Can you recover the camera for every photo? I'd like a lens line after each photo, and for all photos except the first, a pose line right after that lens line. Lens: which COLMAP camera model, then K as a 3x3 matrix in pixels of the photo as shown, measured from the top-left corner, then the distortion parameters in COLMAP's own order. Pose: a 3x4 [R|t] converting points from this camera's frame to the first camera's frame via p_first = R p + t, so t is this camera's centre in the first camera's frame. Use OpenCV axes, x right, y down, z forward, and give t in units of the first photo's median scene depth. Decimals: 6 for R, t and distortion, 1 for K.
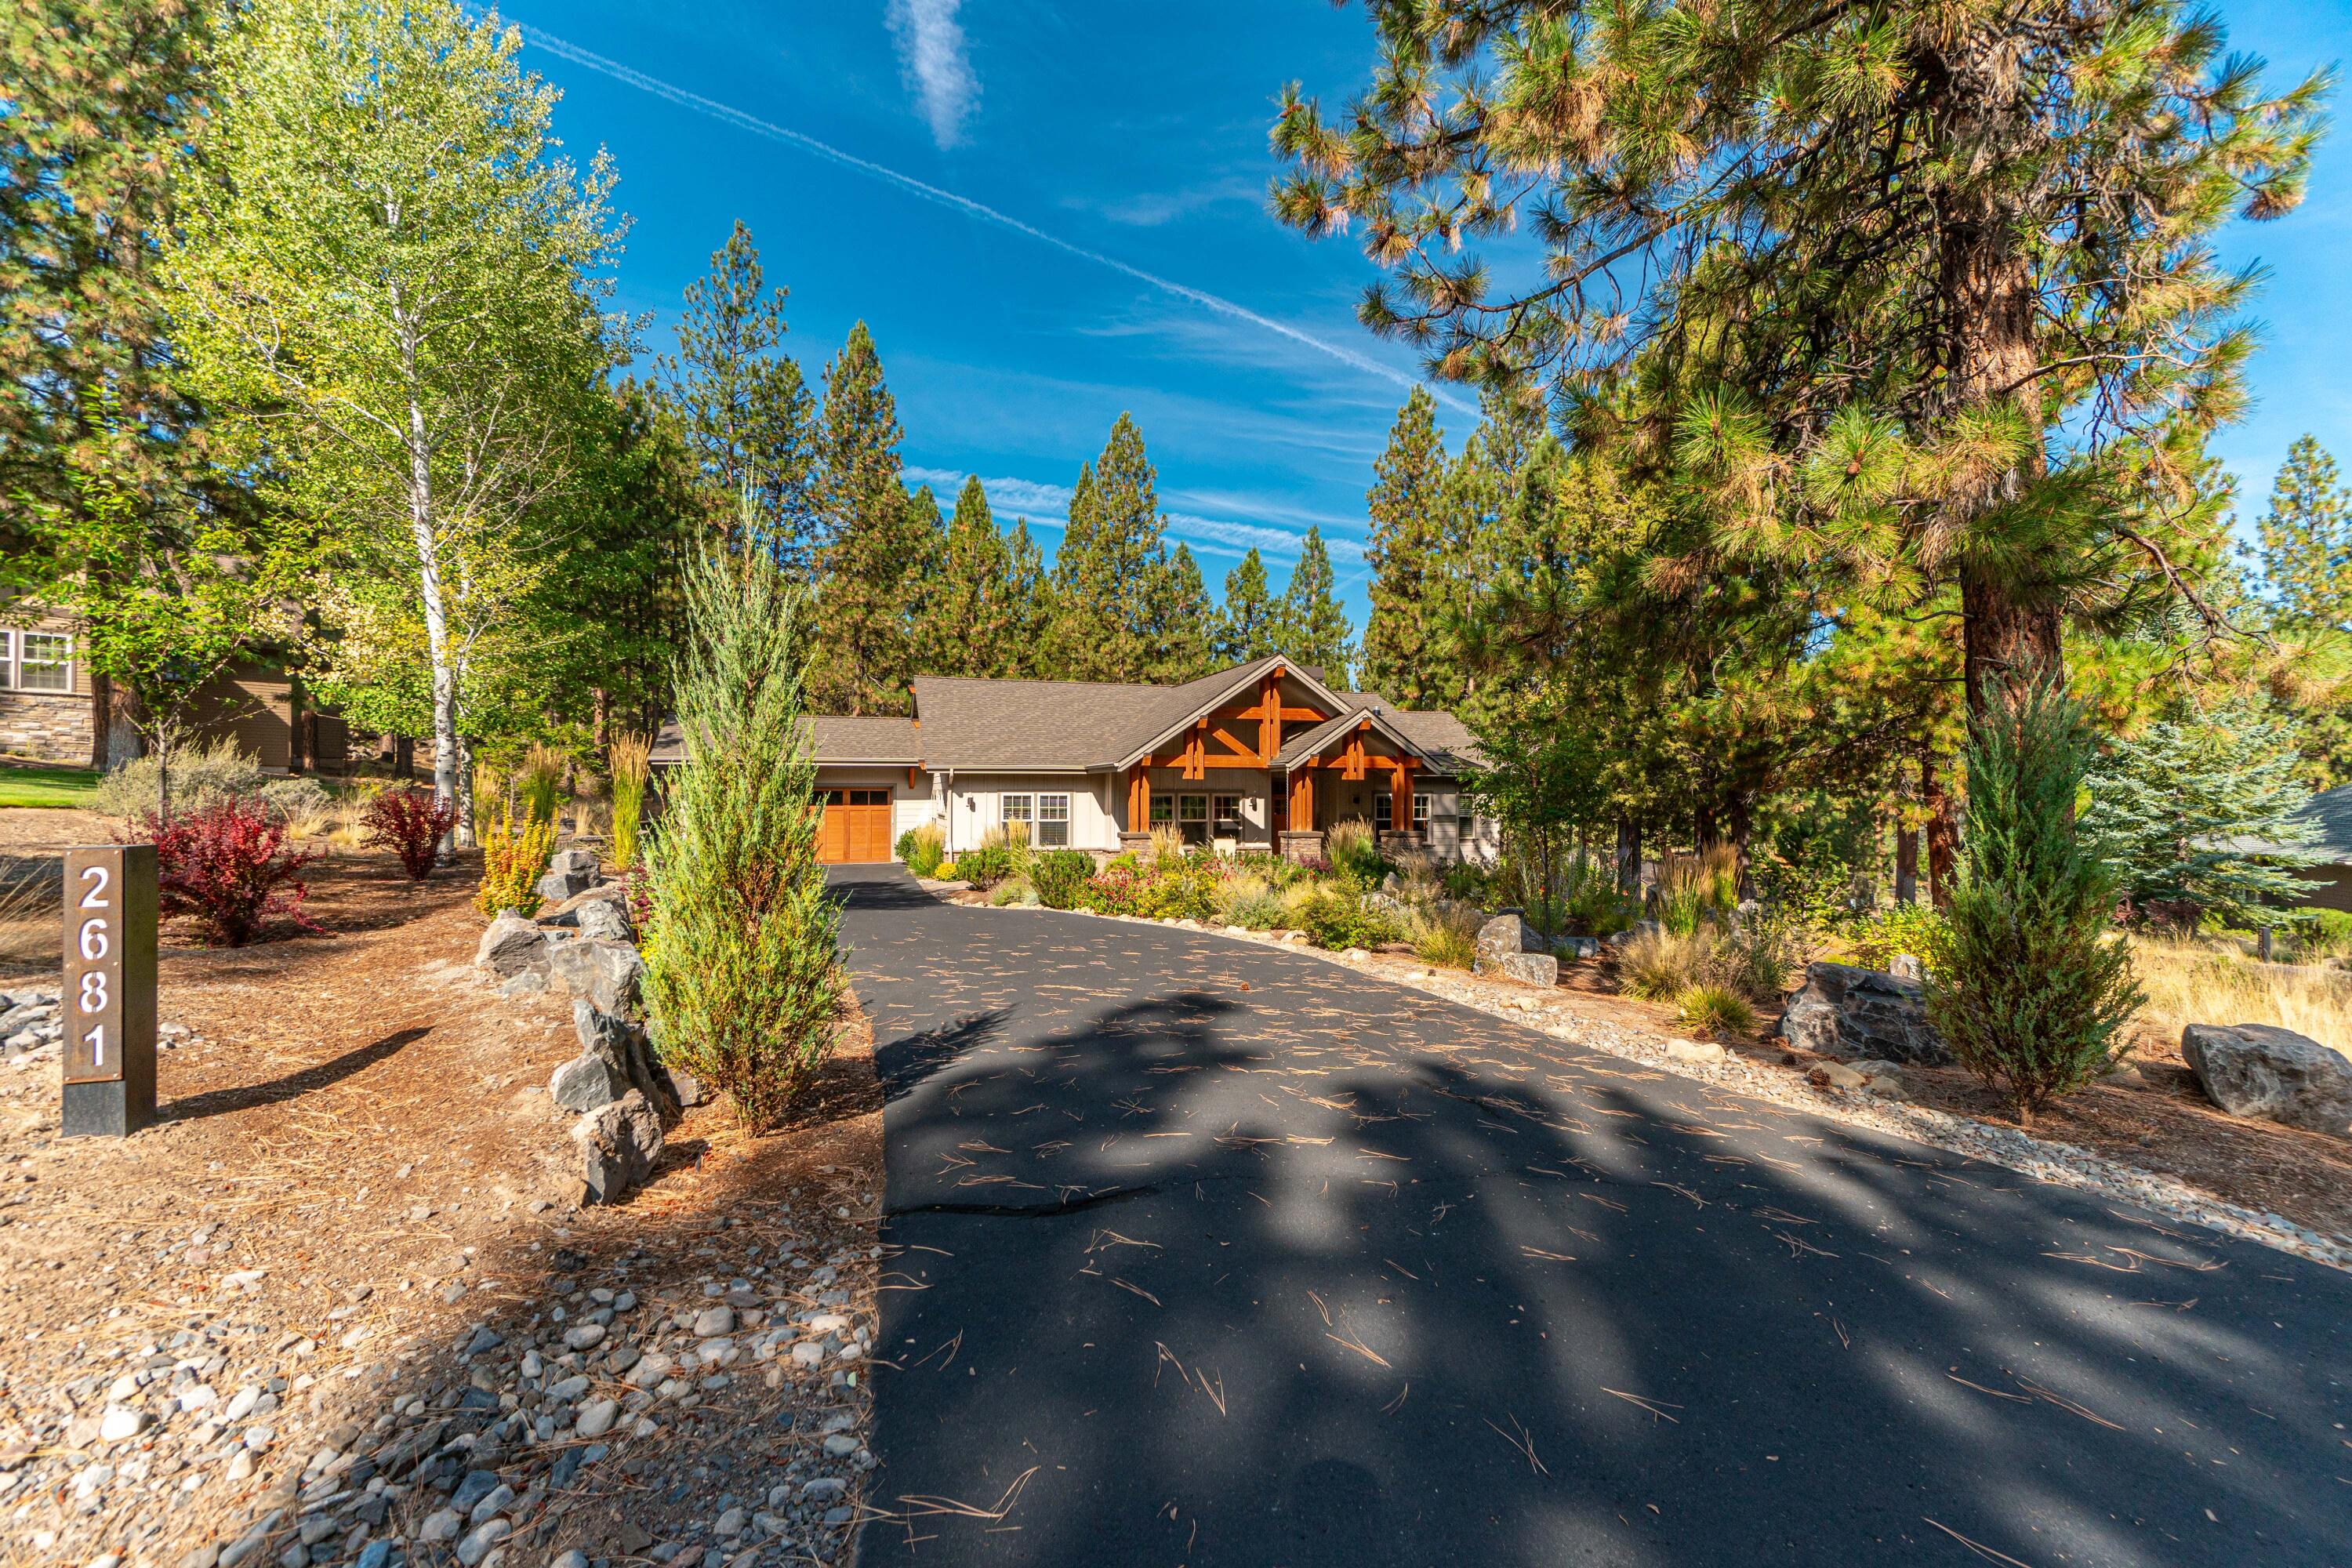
lens RADIAL K [[1013.2, 0, 1179.9], [0, 1013.2, 789.2], [0, 0, 1]] dist [-0.008006, 0.002117]
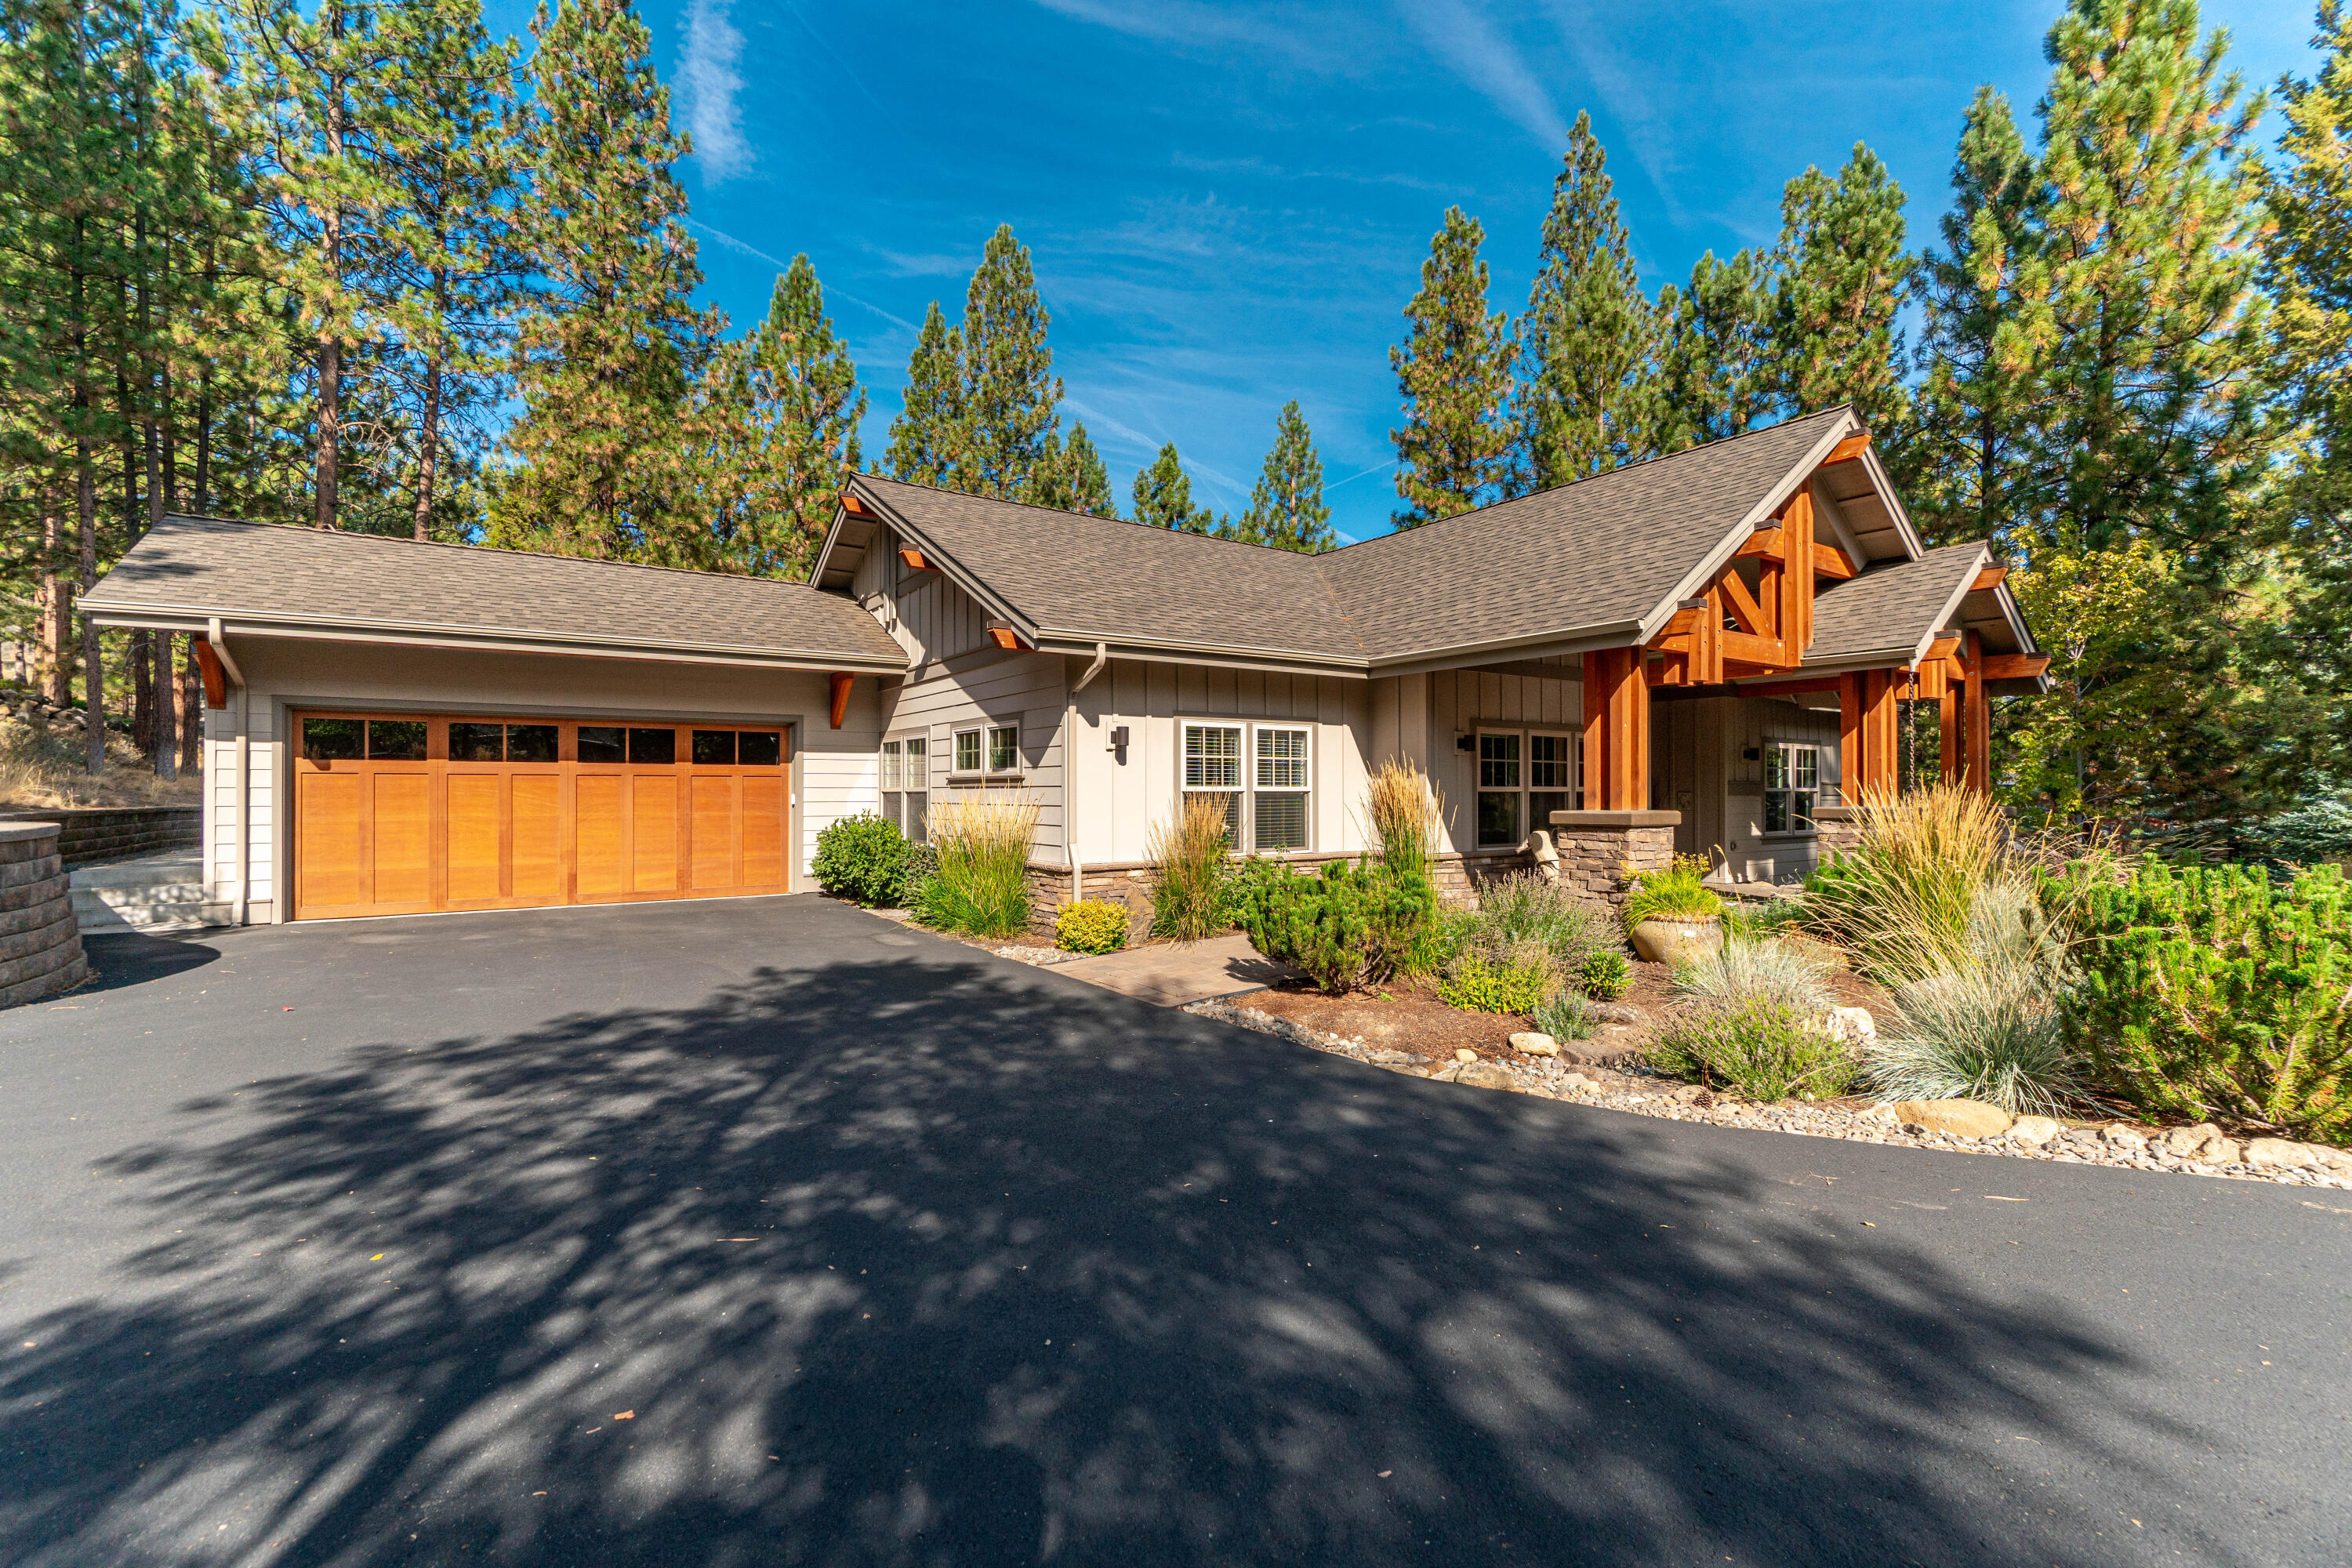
lens RADIAL K [[1013.2, 0, 1170.1], [0, 1013.2, 783.7], [0, 0, 1]] dist [-0.008006, 0.002117]
pose [[0.960168, -0.001721, 0.279417, -0.287738], [0.002719, 0.999991, -0.003185, 0.029831], [-0.279409, 0.003818, 0.960164, 0.612394]]
